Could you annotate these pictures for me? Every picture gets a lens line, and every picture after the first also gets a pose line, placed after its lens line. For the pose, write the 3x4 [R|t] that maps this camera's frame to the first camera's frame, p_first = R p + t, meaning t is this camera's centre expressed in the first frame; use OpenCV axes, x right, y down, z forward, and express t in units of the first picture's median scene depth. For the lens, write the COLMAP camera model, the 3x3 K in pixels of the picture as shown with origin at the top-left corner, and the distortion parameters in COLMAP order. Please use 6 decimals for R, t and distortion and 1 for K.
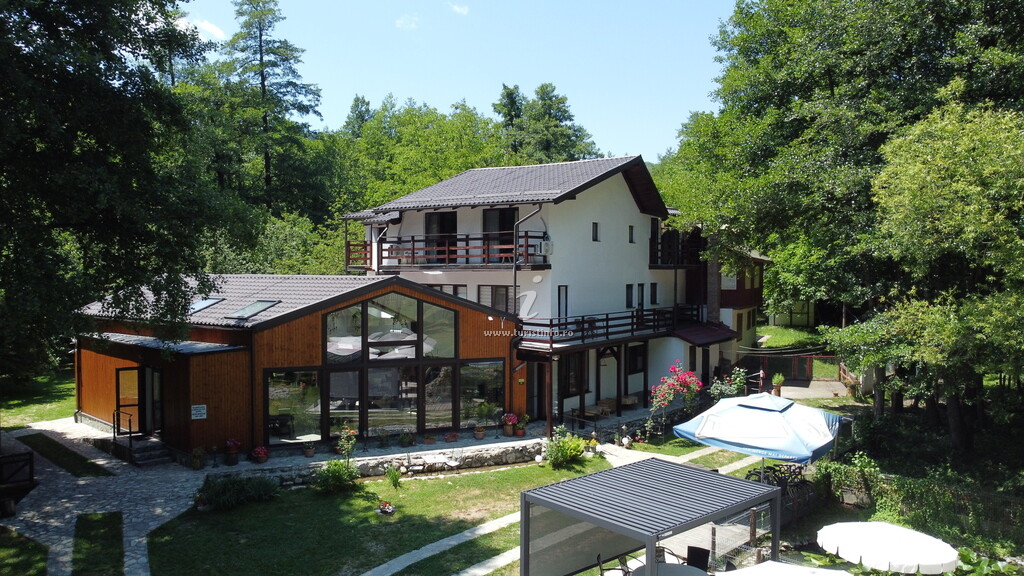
lens RADIAL K [[774.8, 0, 512.0], [0, 774.8, 288.0], [0, 0, 1]] dist [-0.007266, -0.004669]
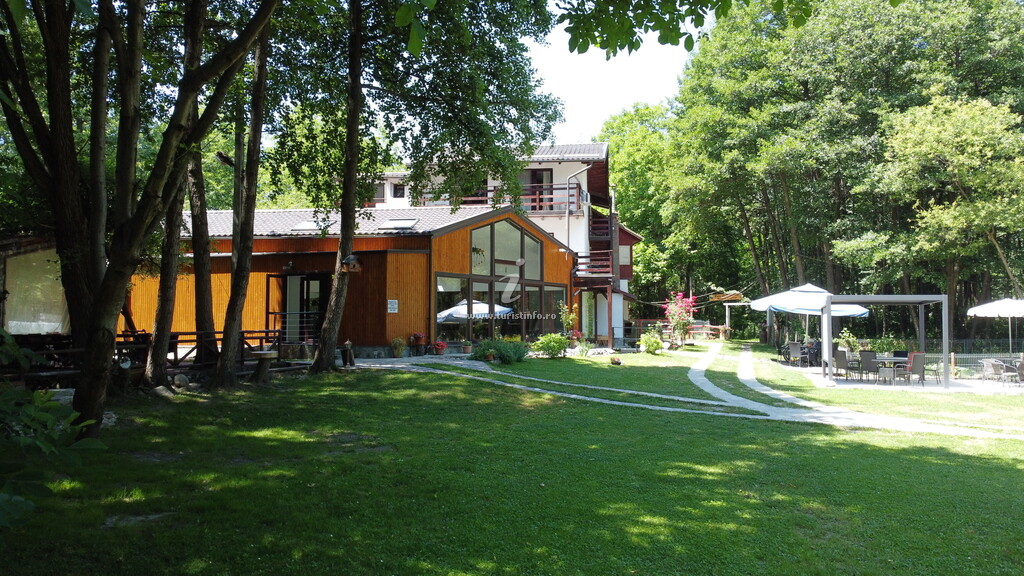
lens RADIAL K [[774.8, 0, 512.0], [0, 774.8, 288.0], [0, 0, 1]] dist [-0.007266, -0.004669]
pose [[0.875348, 0.025837, 0.482802, -0.701660], [0.015882, 0.996496, -0.082123, 0.203349], [-0.483232, 0.079554, 0.871870, -0.013189]]
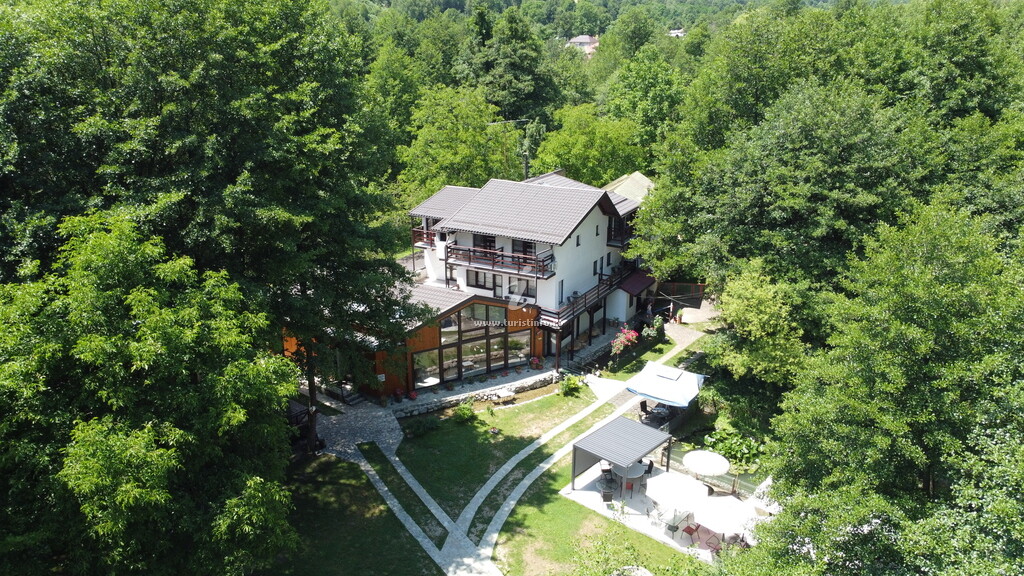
lens RADIAL K [[774.8, 0, 512.0], [0, 774.8, 288.0], [0, 0, 1]] dist [-0.007266, -0.004669]
pose [[0.994991, -0.036665, 0.092999, -0.228179], [0.008010, 0.956558, 0.291431, -0.548351], [-0.099645, -0.289227, 0.952060, -0.712390]]
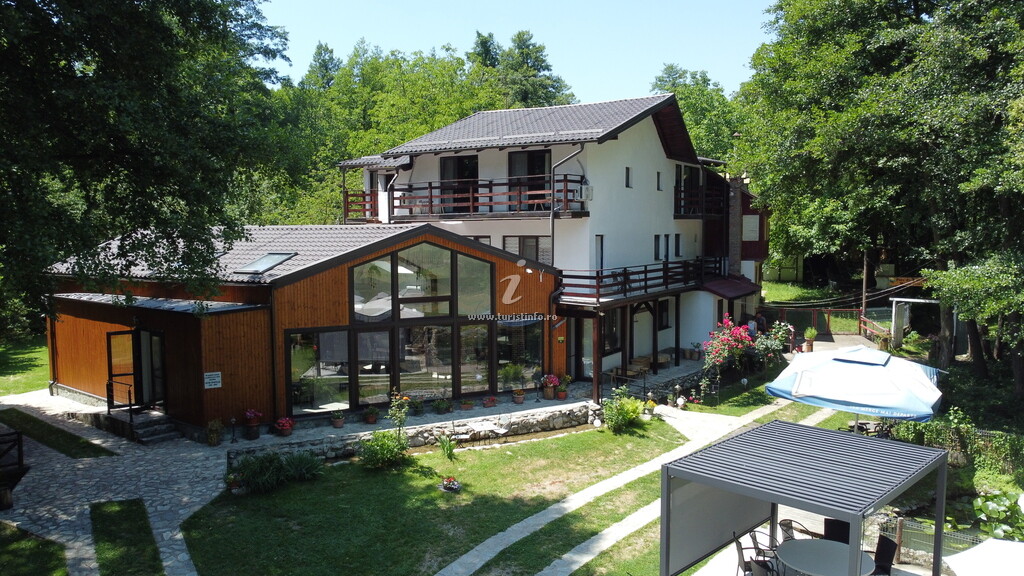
lens RADIAL K [[774.8, 0, 512.0], [0, 774.8, 288.0], [0, 0, 1]] dist [-0.007266, -0.004669]
pose [[0.997273, -0.012884, 0.072662, -0.117697], [0.009380, 0.998785, 0.048369, 0.015817], [-0.073197, -0.047555, 0.996183, 0.100705]]
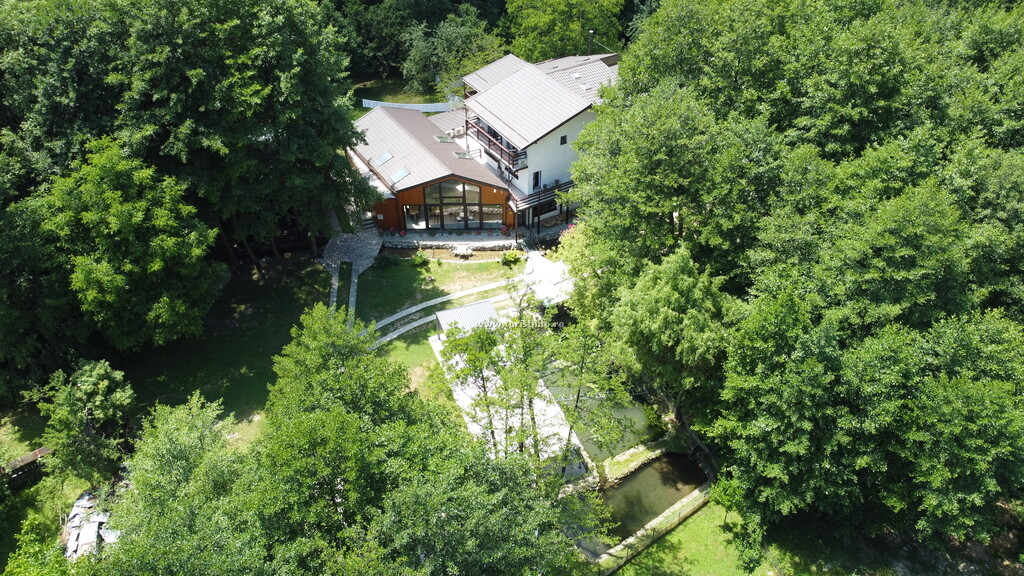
lens RADIAL K [[774.8, 0, 512.0], [0, 774.8, 288.0], [0, 0, 1]] dist [-0.007266, -0.004669]
pose [[0.926782, 0.236175, -0.292055, 0.775873], [-0.010755, 0.793940, 0.607901, -1.154409], [0.375445, -0.560250, 0.738350, -0.851934]]
